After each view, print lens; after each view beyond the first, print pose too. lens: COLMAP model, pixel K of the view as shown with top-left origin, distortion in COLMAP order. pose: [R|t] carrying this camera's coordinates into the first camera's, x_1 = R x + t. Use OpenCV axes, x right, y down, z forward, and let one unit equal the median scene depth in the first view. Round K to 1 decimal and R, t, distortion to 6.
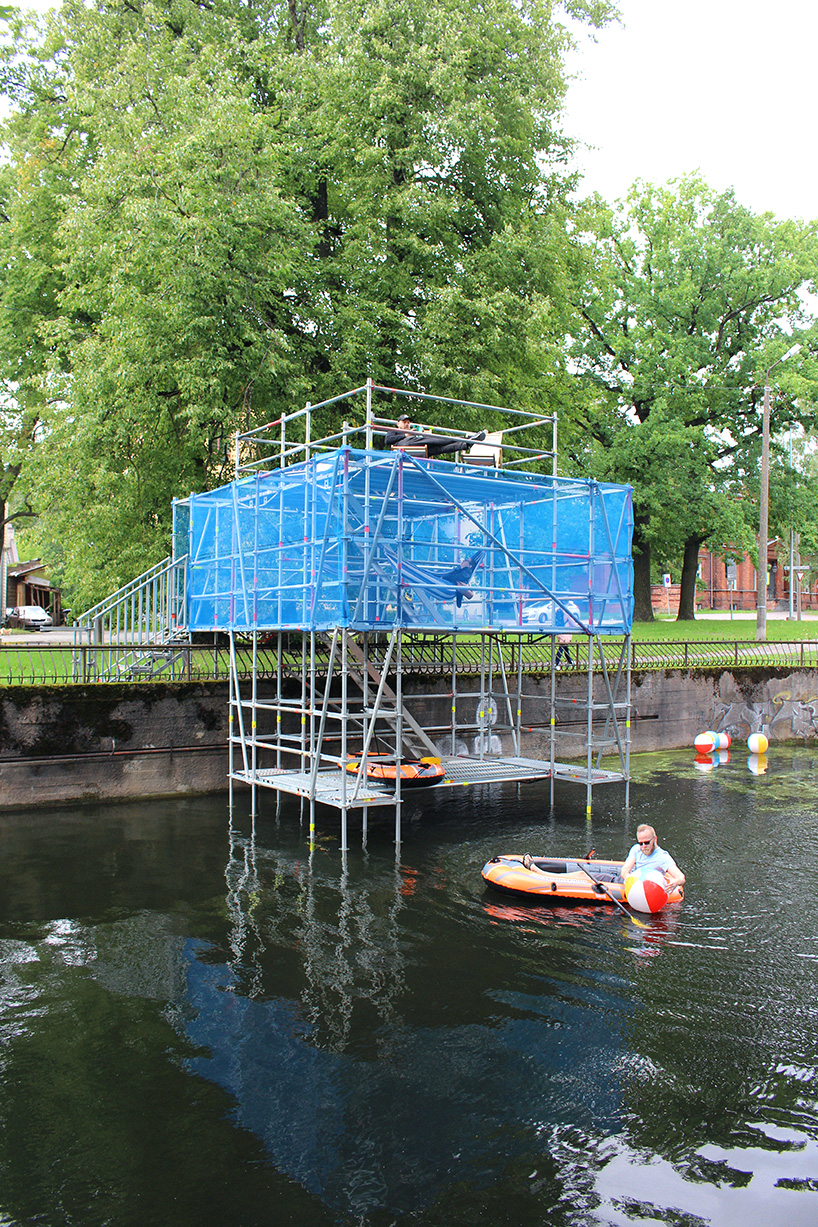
lens RADIAL K [[875.0, 0, 409.6], [0, 875.0, 605.6], [0, 0, 1]] dist [-0.003553, 0.001443]
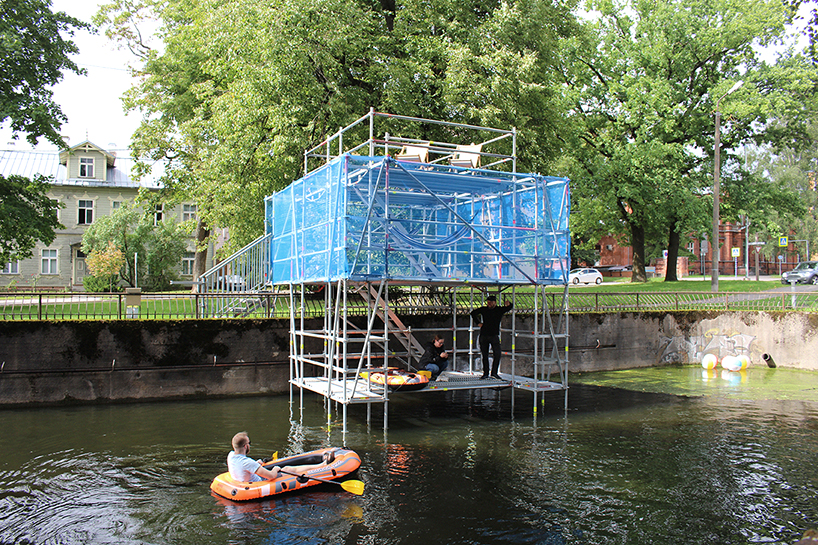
lens RADIAL K [[583.4, 0, 409.0], [0, 583.4, 272.5], [0, 0, 1]] dist [-0.003553, 0.001443]
pose [[0.991801, -0.007339, -0.127583, 0.114229], [0.007149, 0.999973, -0.001947, 0.012862], [0.127594, 0.001019, 0.991826, 0.044074]]
